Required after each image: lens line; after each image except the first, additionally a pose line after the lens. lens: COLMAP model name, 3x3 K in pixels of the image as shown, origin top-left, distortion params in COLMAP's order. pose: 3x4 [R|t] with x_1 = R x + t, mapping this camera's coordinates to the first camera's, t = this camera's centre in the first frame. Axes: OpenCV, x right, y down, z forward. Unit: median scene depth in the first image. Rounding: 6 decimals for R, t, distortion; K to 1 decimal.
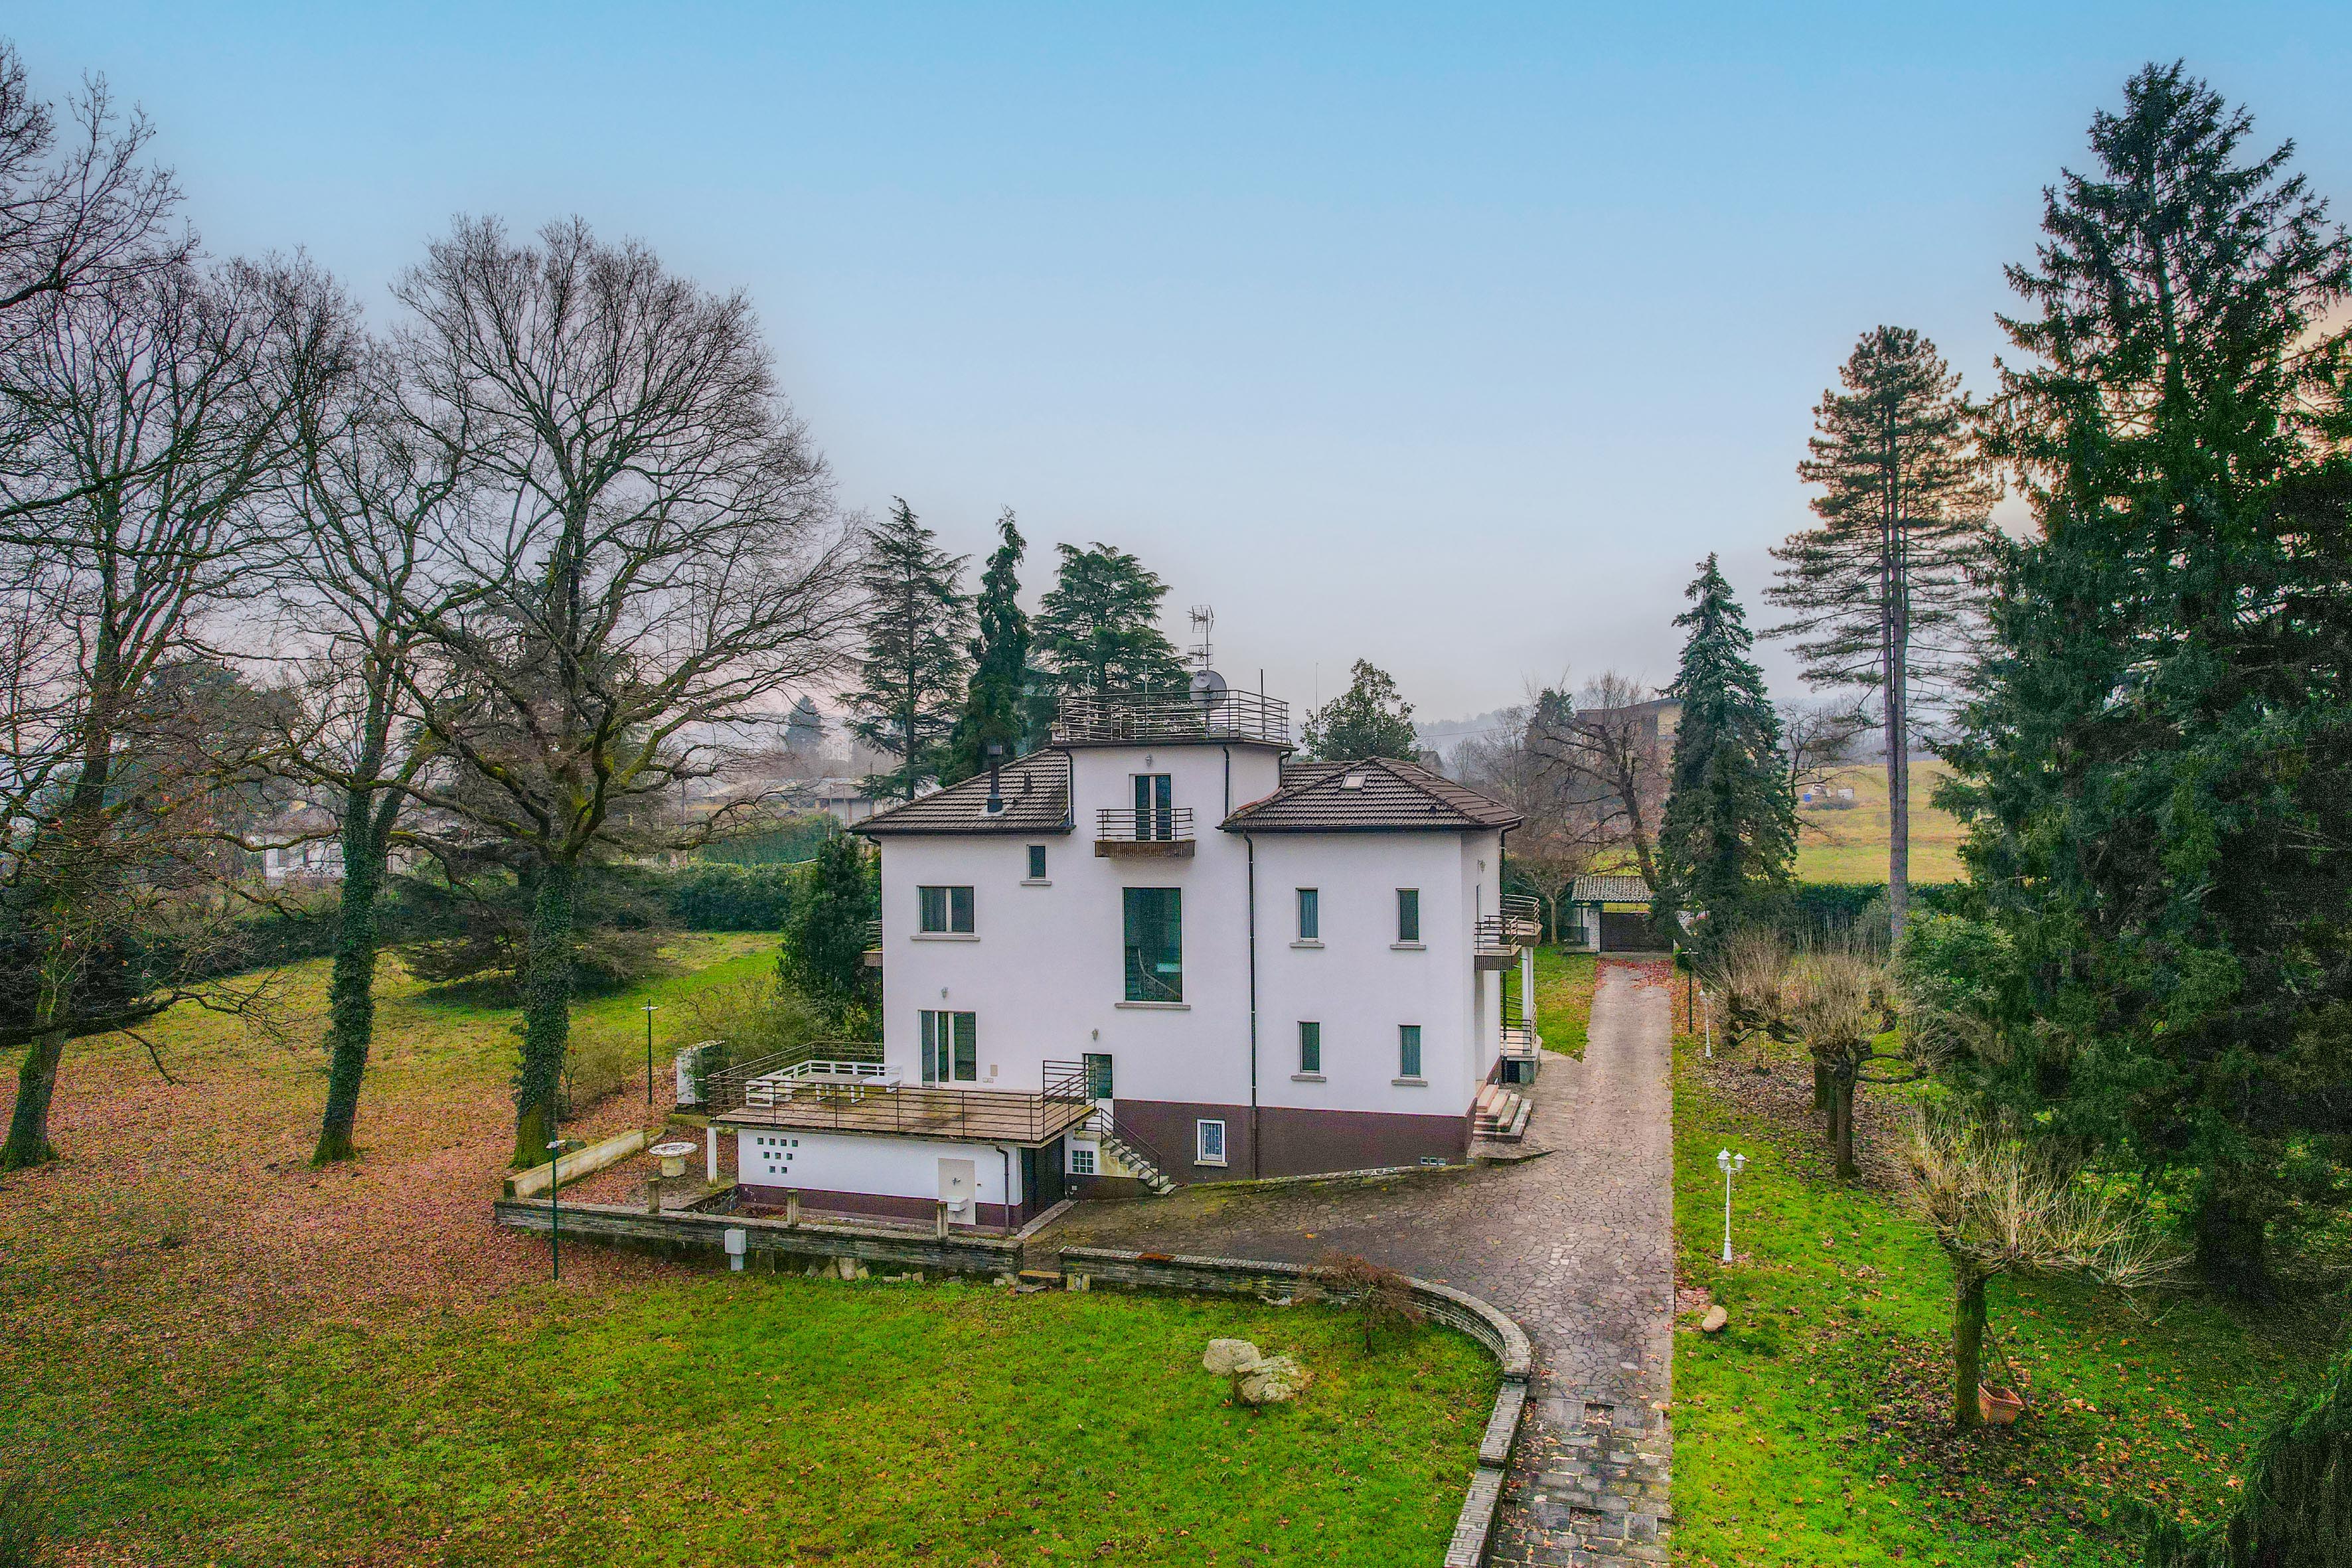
lens RADIAL K [[1501.4, 0, 1176.0], [0, 1501.4, 784.0], [0, 0, 1]] dist [-0.045324, 0.000229]
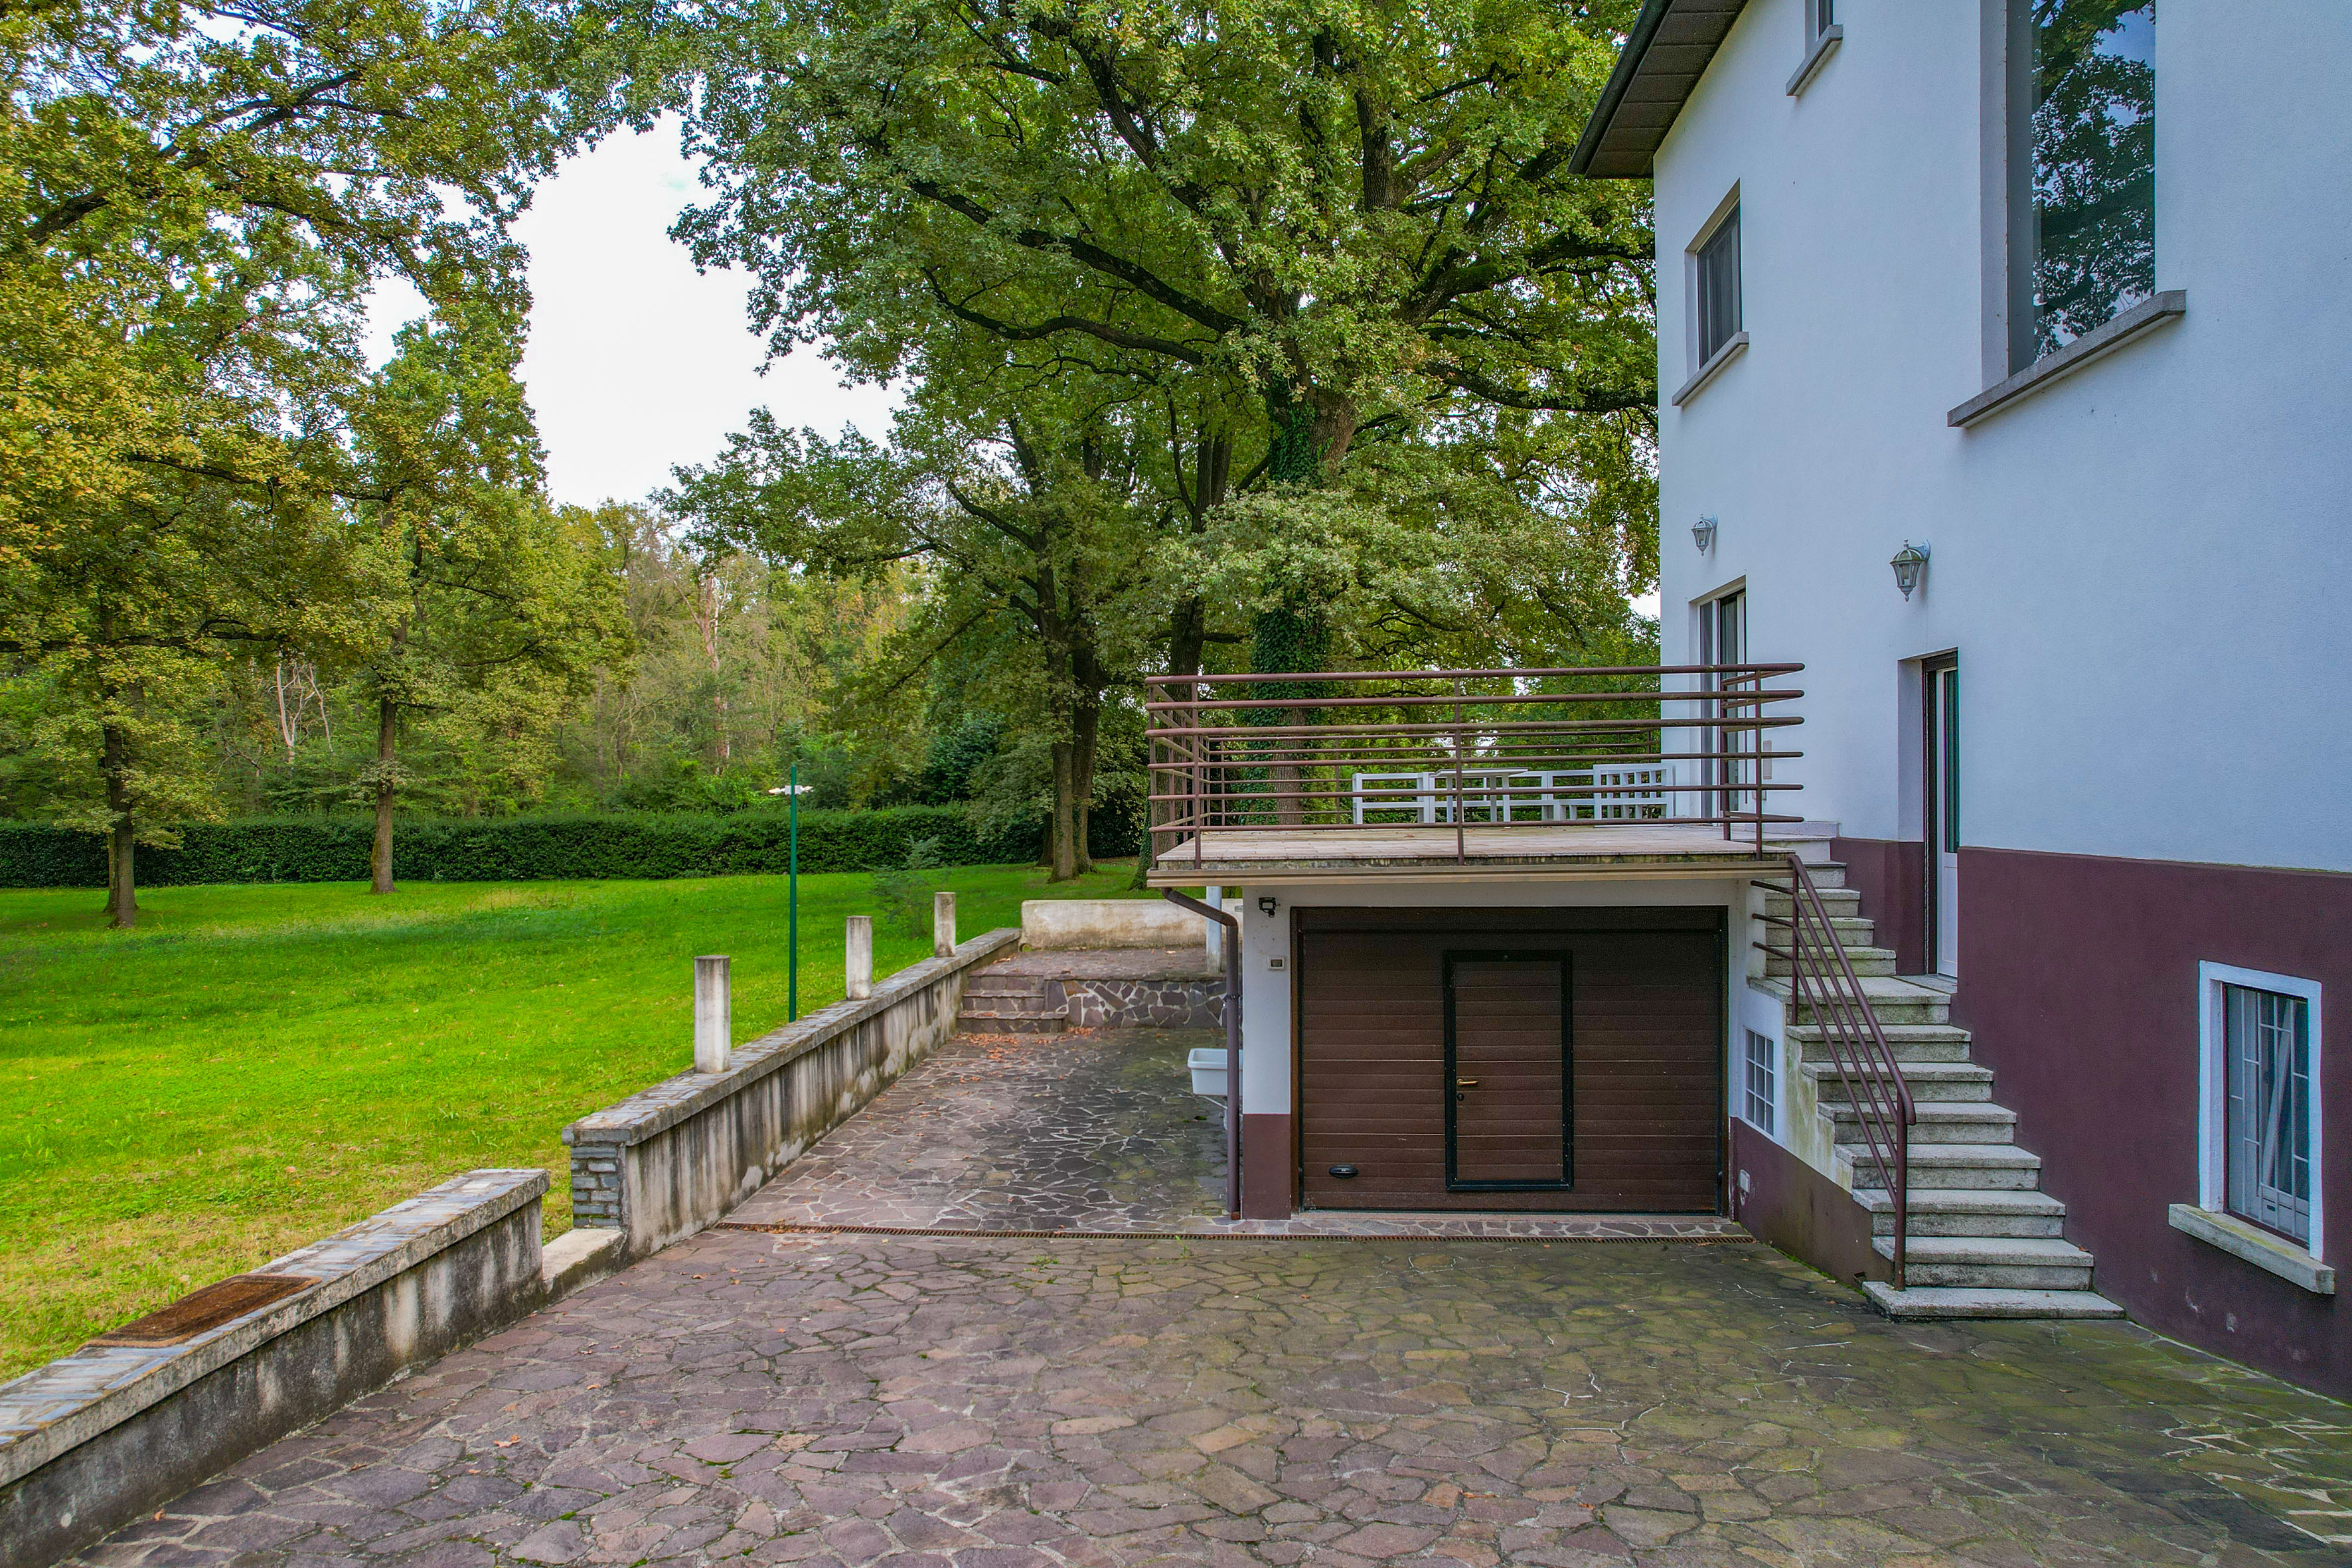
lens RADIAL K [[1501.4, 0, 1176.0], [0, 1501.4, 784.0], [0, 0, 1]] dist [-0.045324, 0.000229]
pose [[0.258772, 0.003085, -0.965934, 0.141571], [-0.004052, 0.999990, 0.002108, 0.201550], [0.965930, 0.003368, 0.258782, 0.833066]]
